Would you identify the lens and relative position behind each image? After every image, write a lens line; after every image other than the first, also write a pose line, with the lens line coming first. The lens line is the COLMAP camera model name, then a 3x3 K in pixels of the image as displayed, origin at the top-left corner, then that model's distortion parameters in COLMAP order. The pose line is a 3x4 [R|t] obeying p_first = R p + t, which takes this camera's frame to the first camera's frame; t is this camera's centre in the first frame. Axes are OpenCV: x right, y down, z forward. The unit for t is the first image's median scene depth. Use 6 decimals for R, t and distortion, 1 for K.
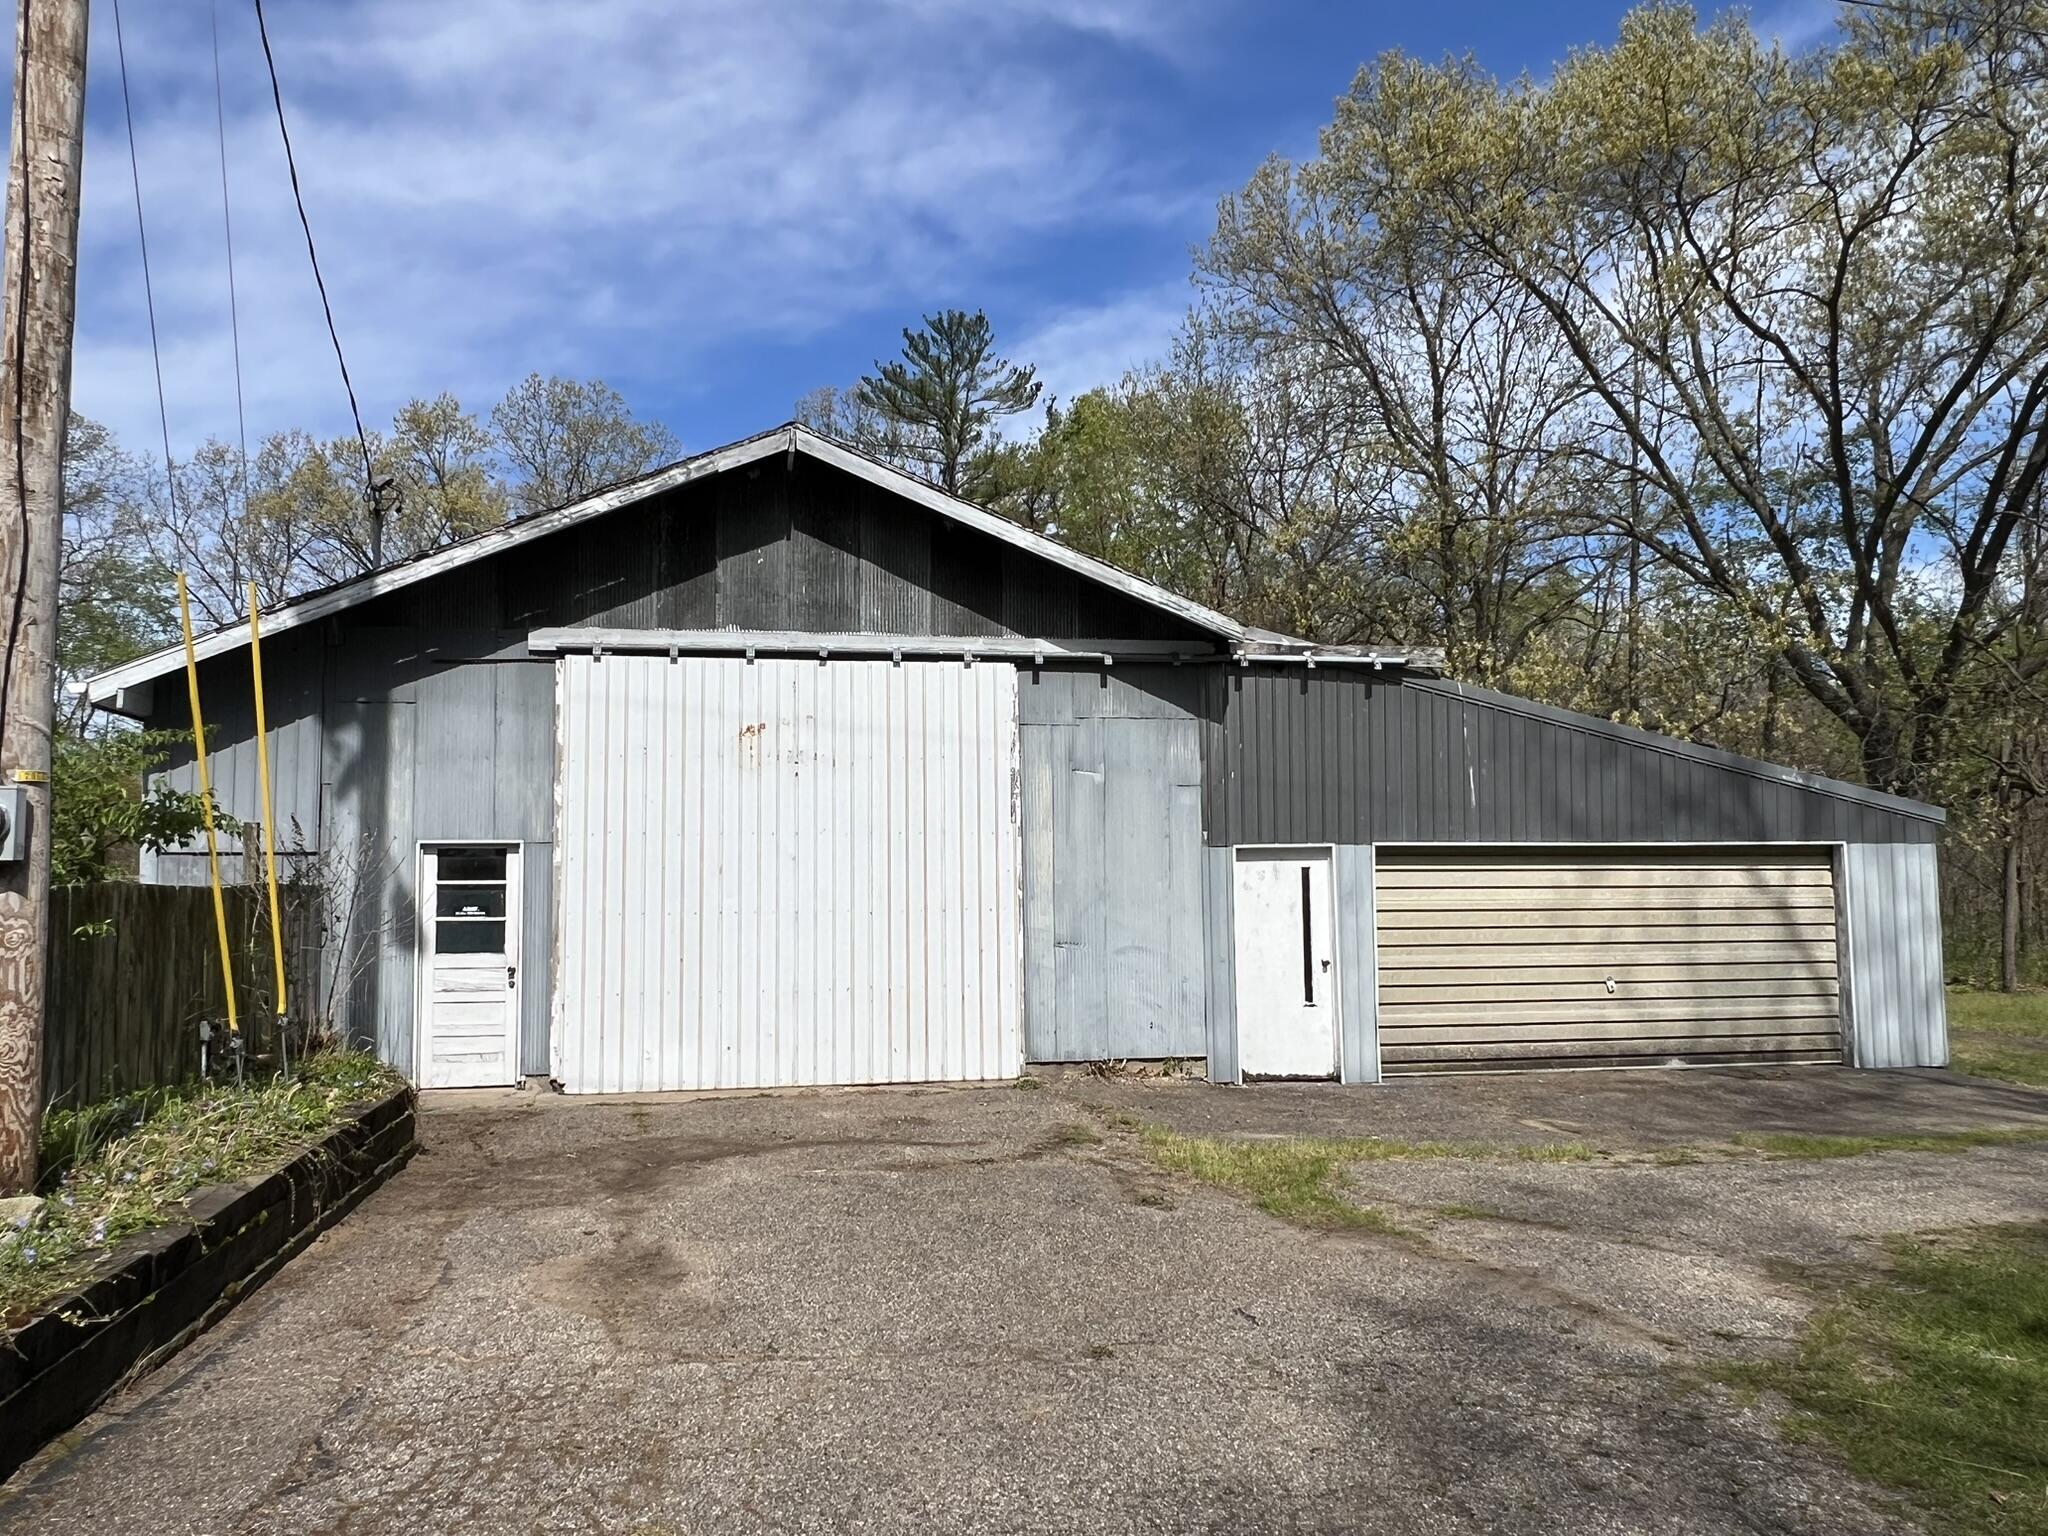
lens RADIAL K [[1428.7, 0, 1013.7], [0, 1428.7, 763.7], [0, 0, 1]] dist [-0.005418, -0.000712]
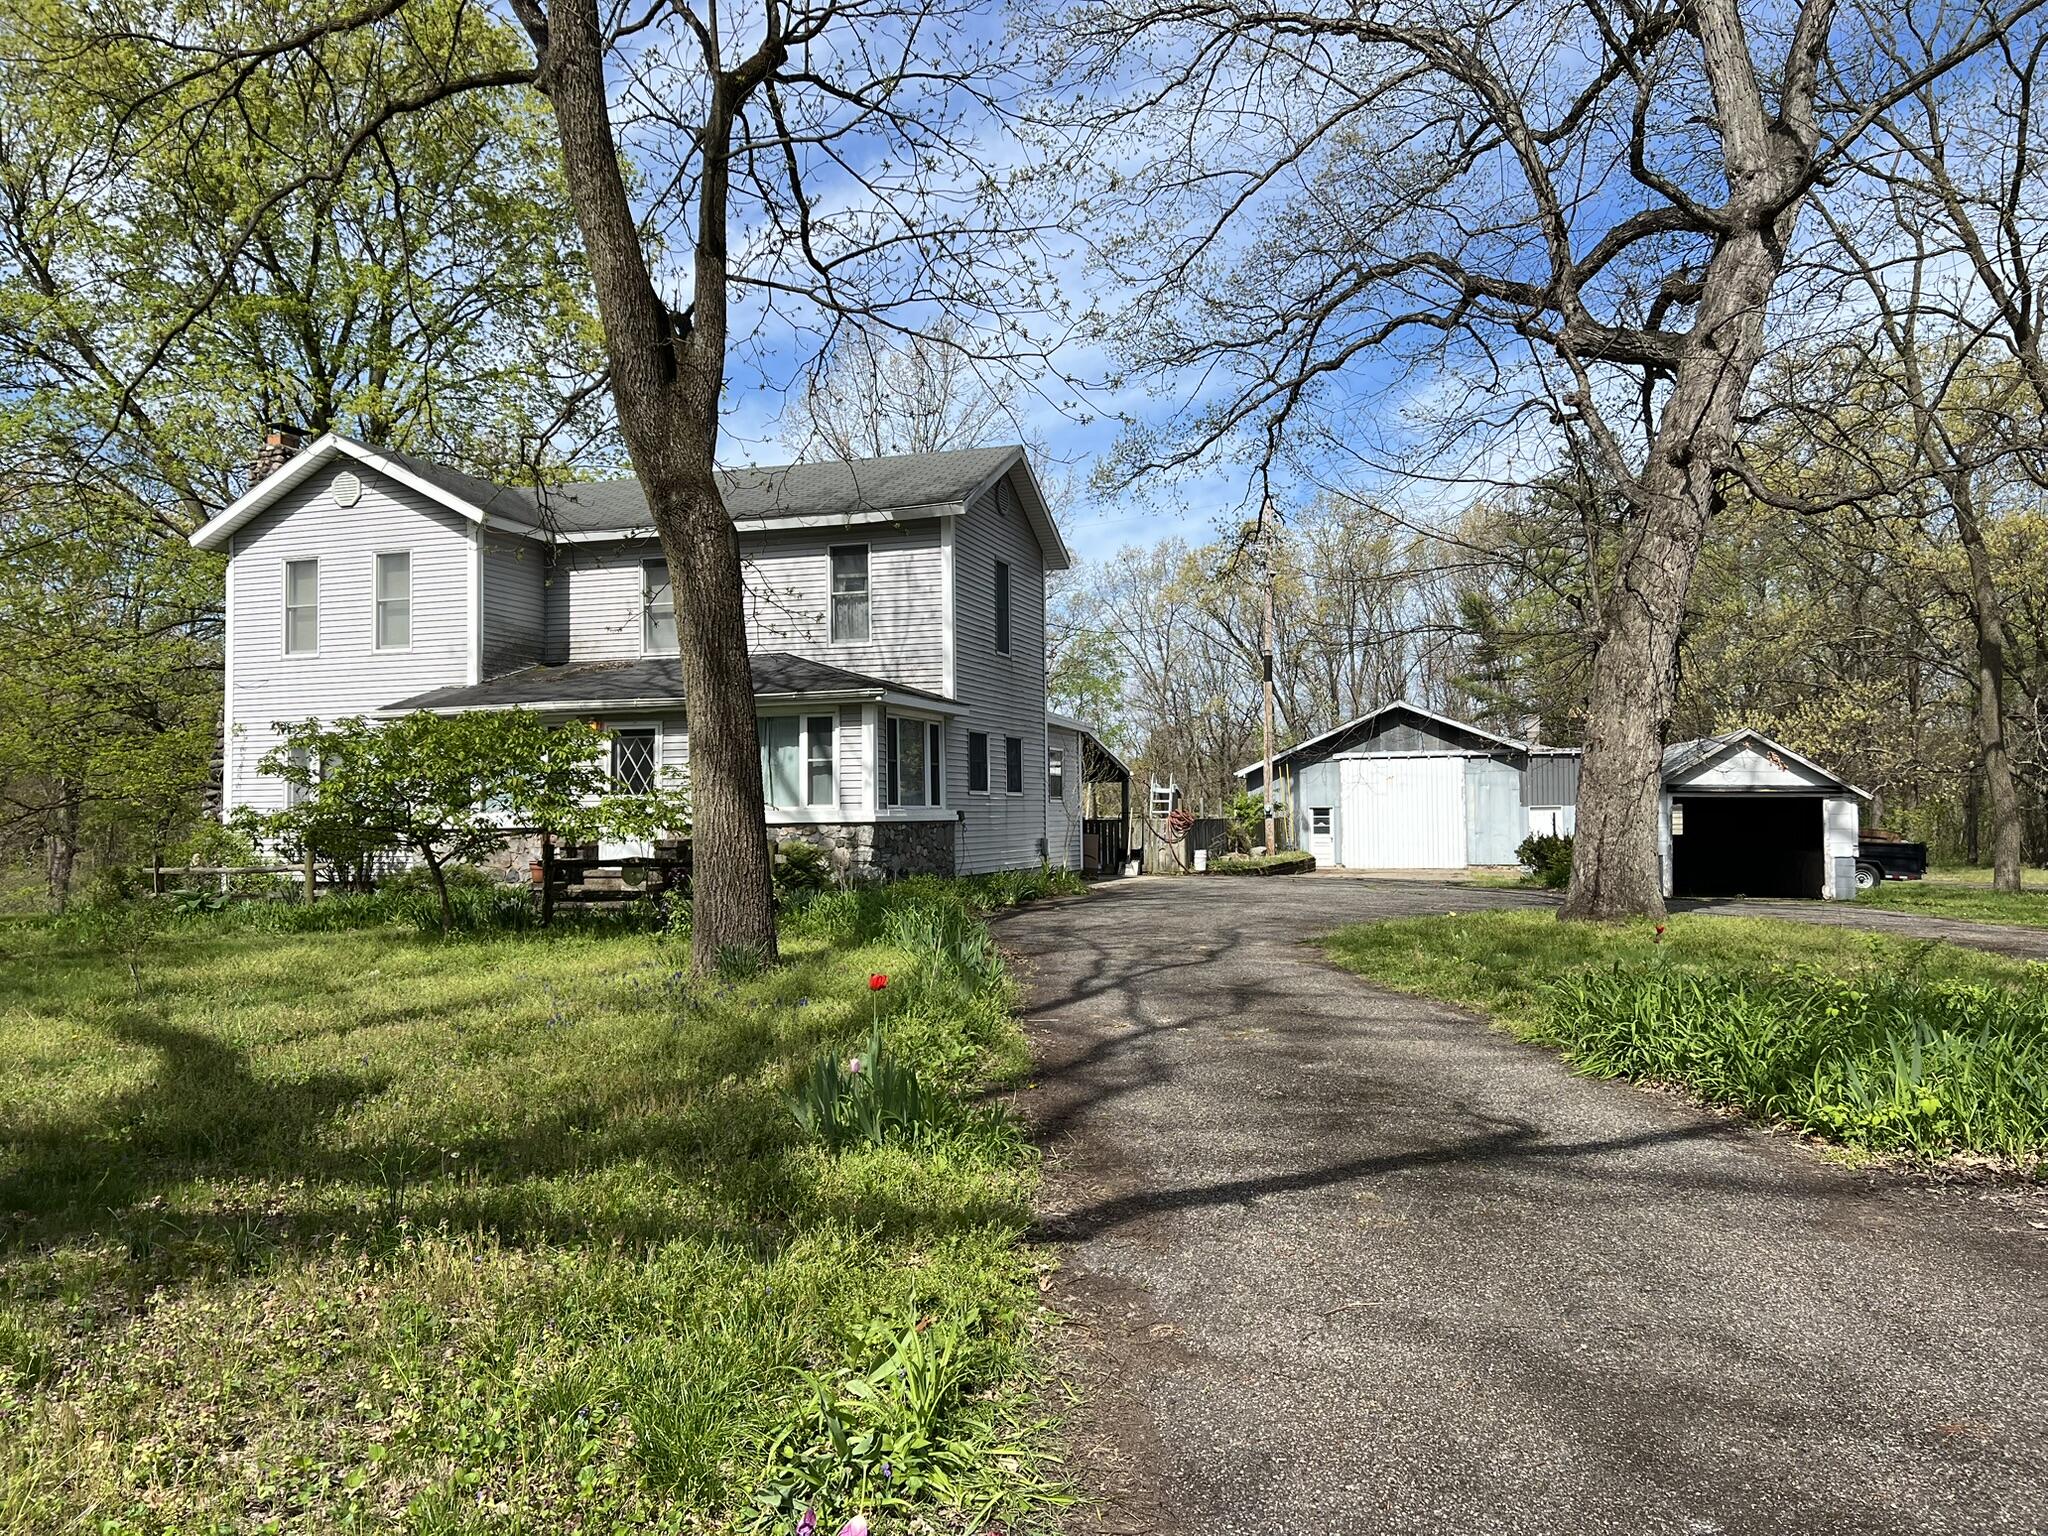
lens RADIAL K [[1565.4, 0, 1016.1], [0, 1565.4, 771.9], [0, 0, 1]] dist [0.007279, -0.006322]
pose [[0.877153, -0.014464, -0.479994, 0.891353], [0.035884, 0.998726, 0.035481, -0.208090], [0.478869, -0.048346, 0.876554, -2.962364]]
